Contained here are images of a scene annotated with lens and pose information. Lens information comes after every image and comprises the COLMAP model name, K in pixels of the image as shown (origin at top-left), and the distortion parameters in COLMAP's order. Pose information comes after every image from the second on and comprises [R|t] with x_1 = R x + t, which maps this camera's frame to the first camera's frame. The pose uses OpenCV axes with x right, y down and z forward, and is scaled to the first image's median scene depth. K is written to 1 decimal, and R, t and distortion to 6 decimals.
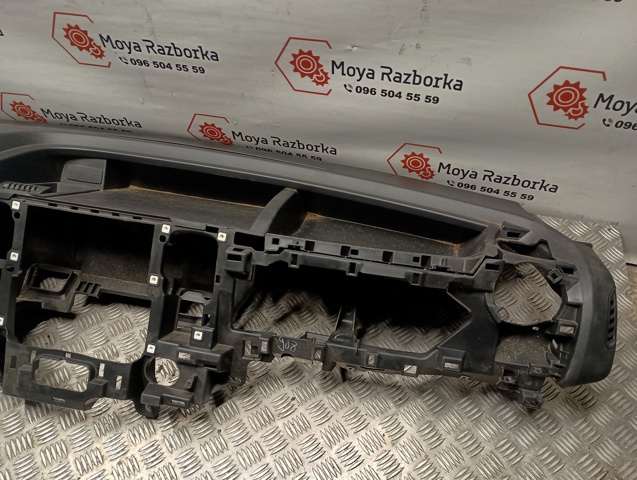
lens RADIAL K [[521.1, 0, 320.6], [0, 521.1, 238.8], [0, 0, 1]] dist [0.072758, -0.081048]
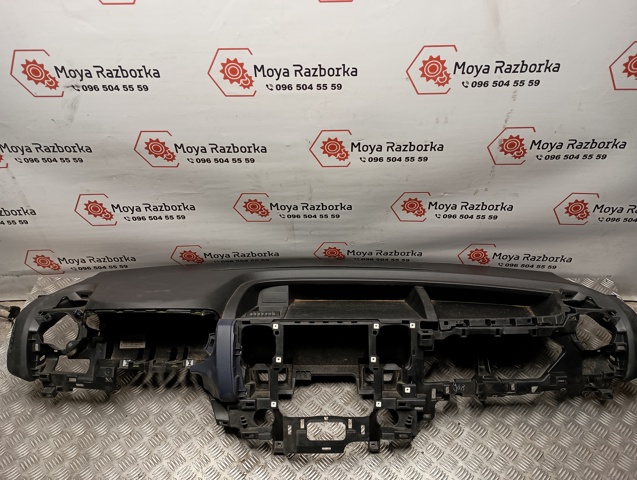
lens RADIAL K [[521.1, 0, 317.3], [0, 521.1, 240.6], [0, 0, 1]] dist [0.072758, -0.081048]
pose [[0.980114, -0.139135, 0.141483, -0.608069], [0.155365, 0.981606, -0.110962, -0.116196], [-0.123442, 0.130737, 0.983702, -0.541143]]
